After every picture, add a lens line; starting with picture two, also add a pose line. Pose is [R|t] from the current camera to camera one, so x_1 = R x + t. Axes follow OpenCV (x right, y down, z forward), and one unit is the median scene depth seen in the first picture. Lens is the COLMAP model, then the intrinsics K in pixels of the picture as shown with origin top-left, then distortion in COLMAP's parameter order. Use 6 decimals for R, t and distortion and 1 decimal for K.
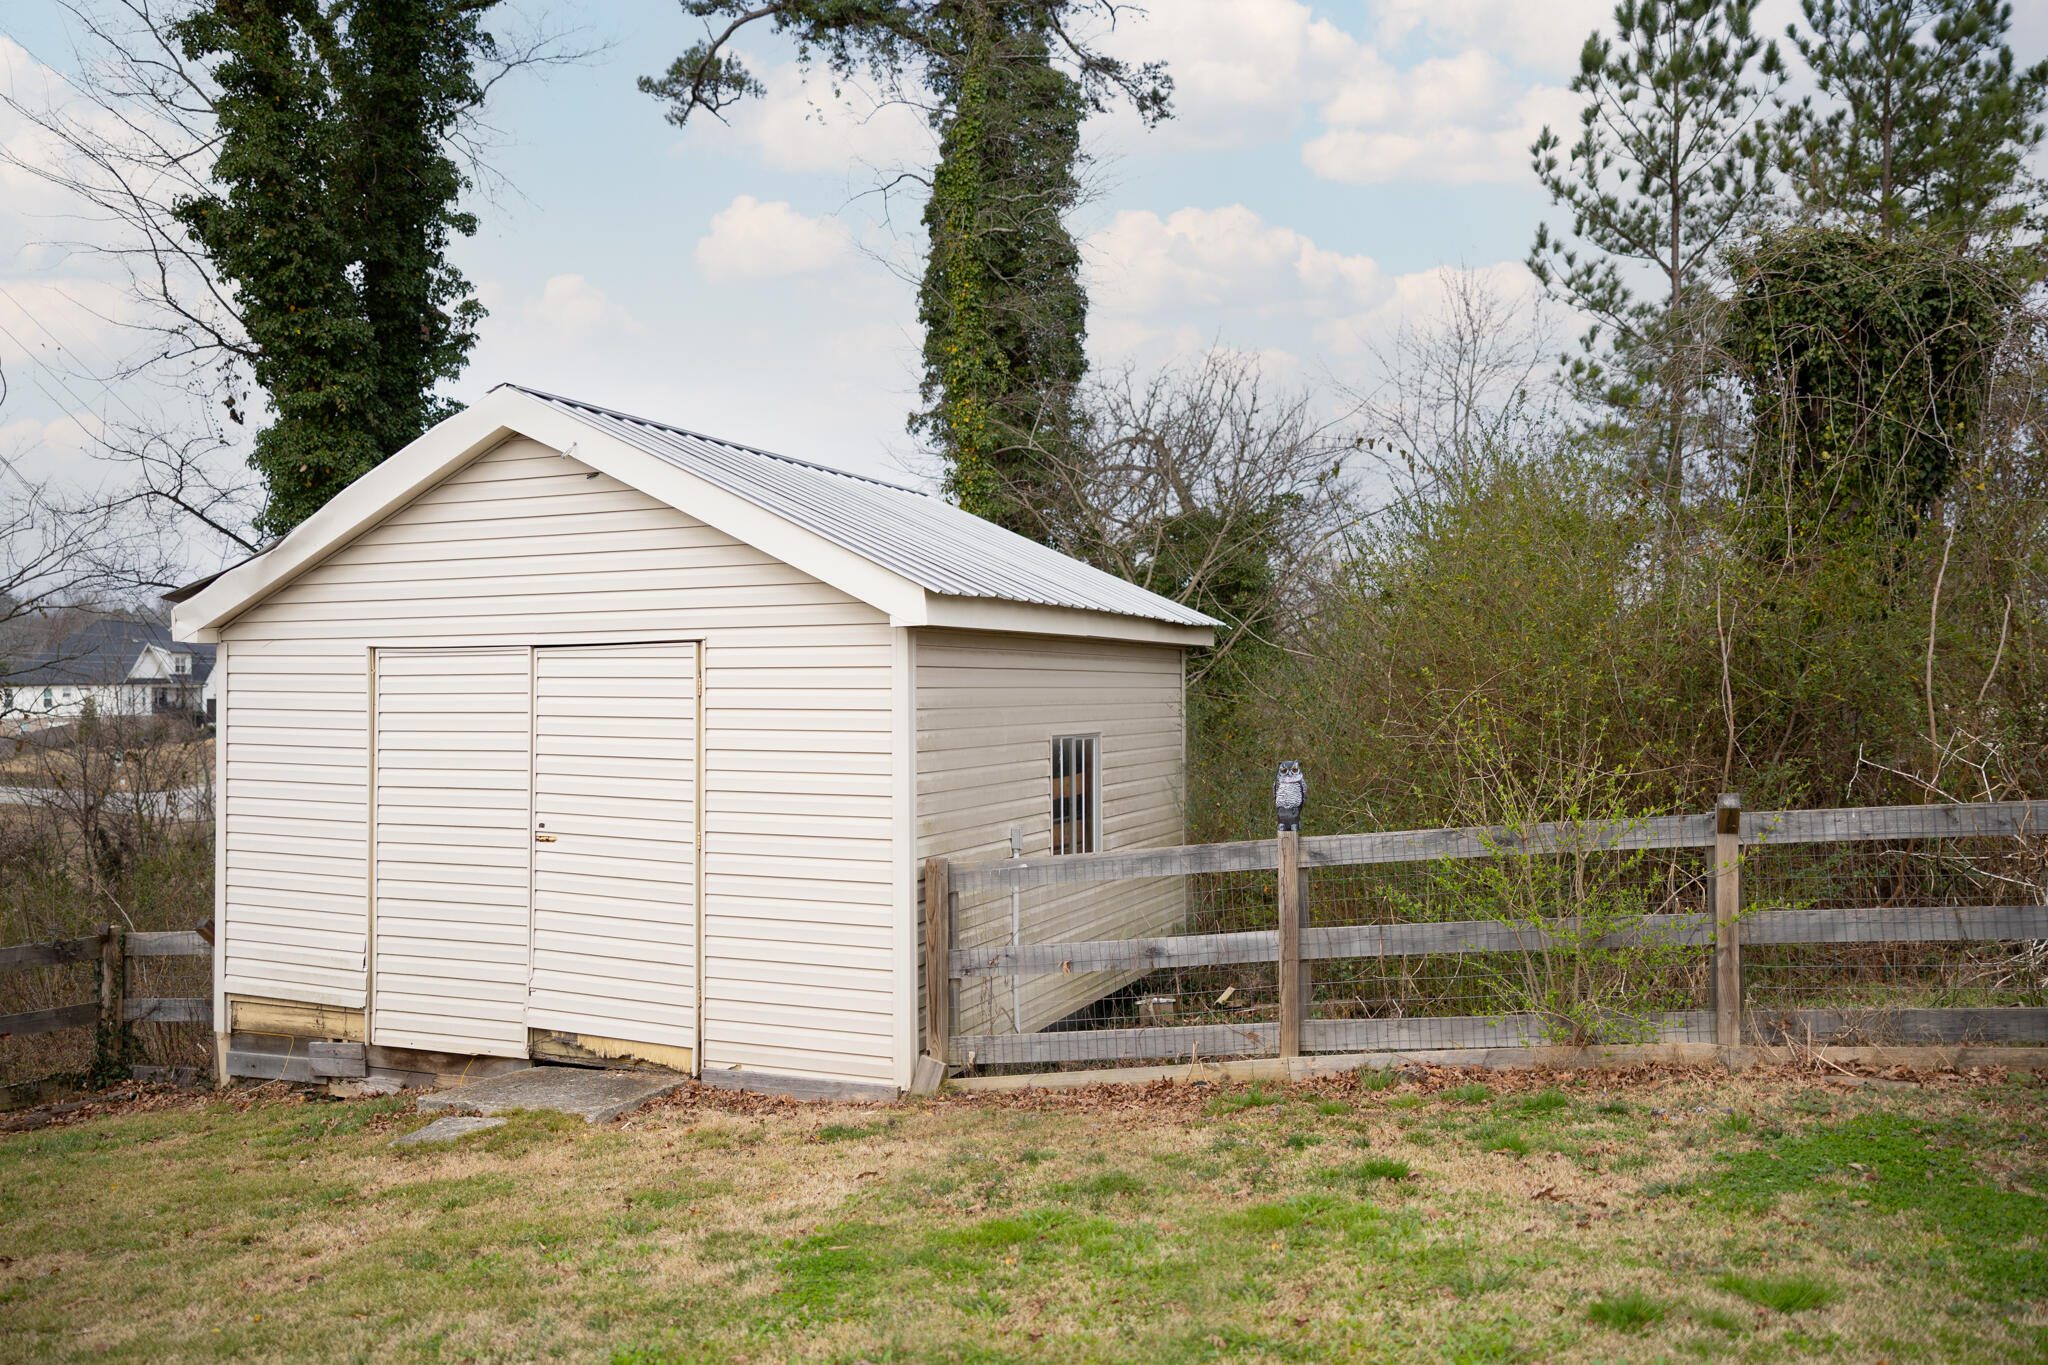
lens RADIAL K [[1637.9, 0, 1018.1], [0, 1637.9, 683.0], [0, 0, 1]] dist [0.007534, -0.002571]
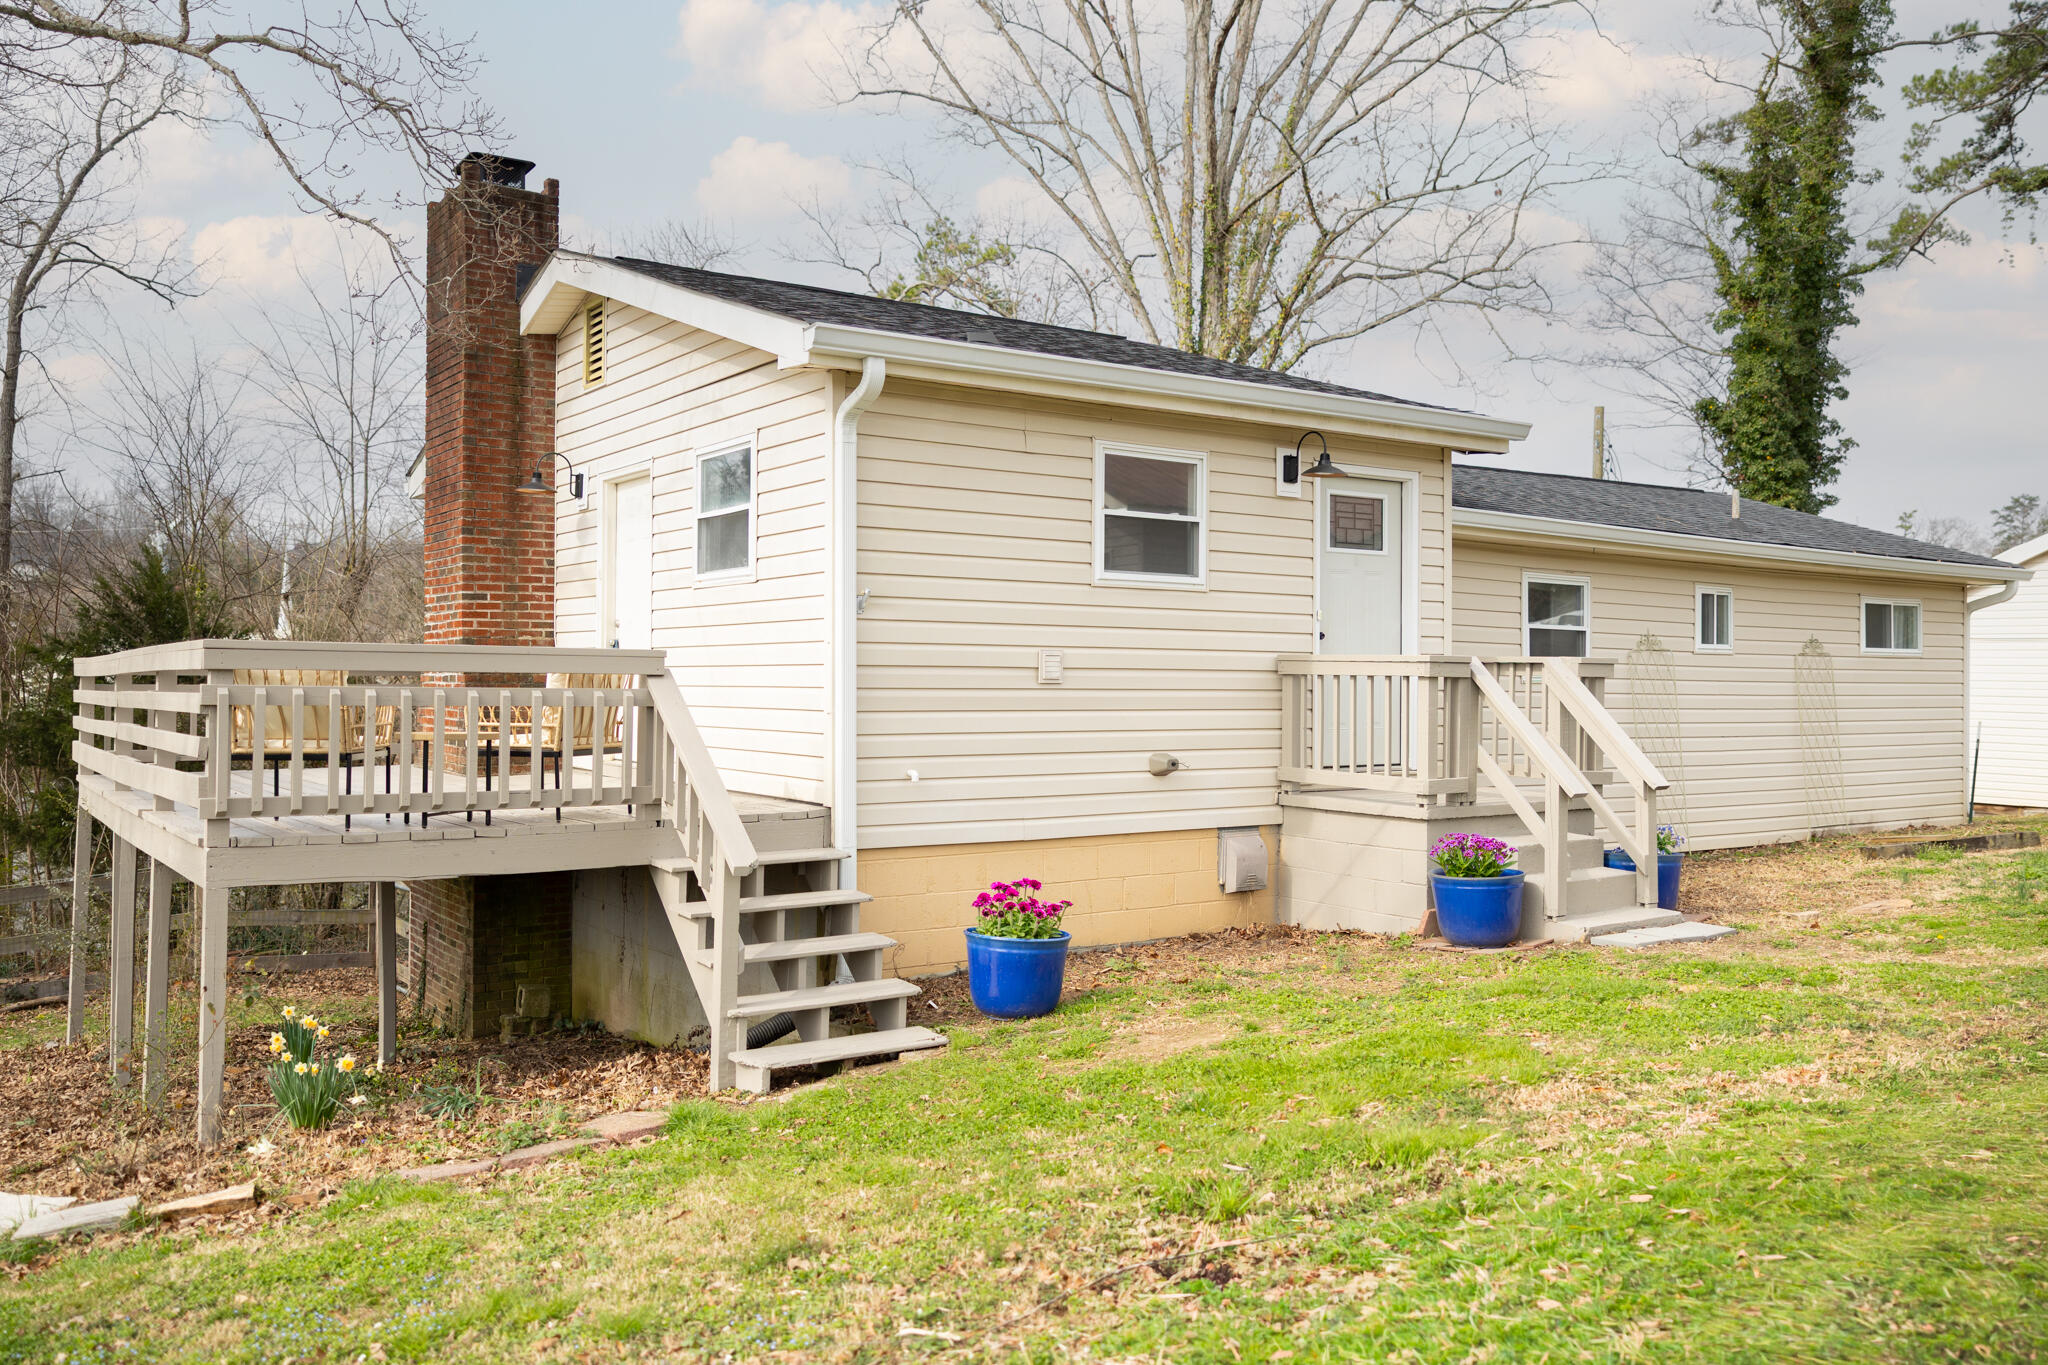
lens RADIAL K [[1609.1, 0, 1003.2], [0, 1609.1, 648.5], [0, 0, 1]] dist [0.019594, 0.001293]
pose [[0.849592, 0.013843, -0.527259, -0.181695], [-0.018962, 0.999811, -0.004304, 0.014794], [0.527099, 0.013654, 0.849694, -0.919040]]
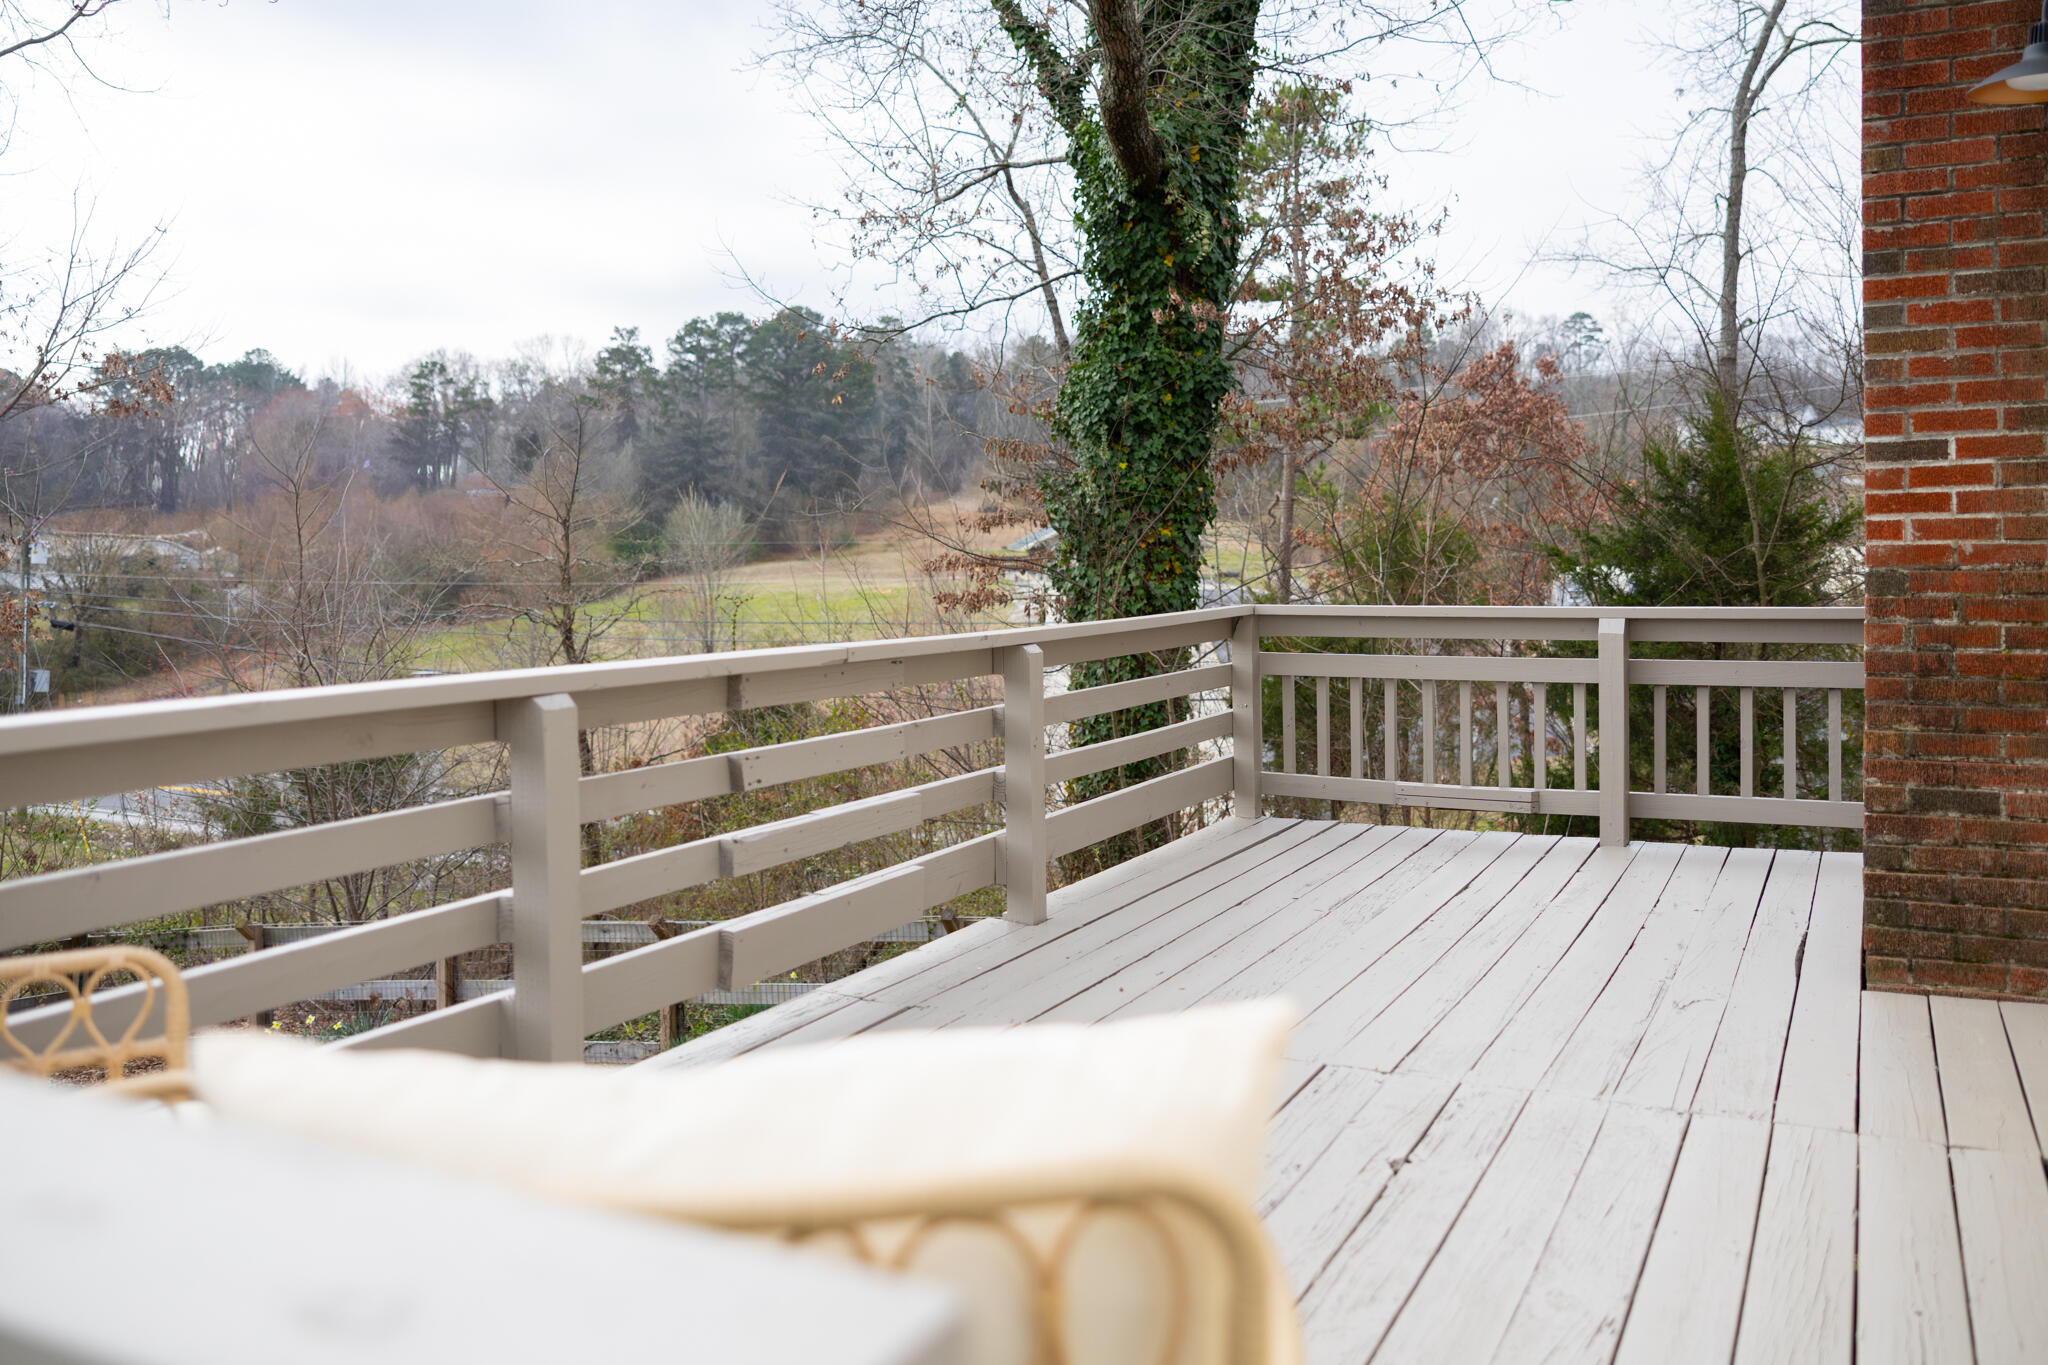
lens RADIAL K [[1640.8, 0, 1058.5], [0, 1640.8, 582.2], [0, 0, 1]] dist [-0.003616, -0.005874]
pose [[-0.047510, 0.042803, -0.997953, -0.463965], [0.017821, 0.998959, 0.041998, 0.002092], [0.998712, -0.015790, -0.048224, -0.595214]]
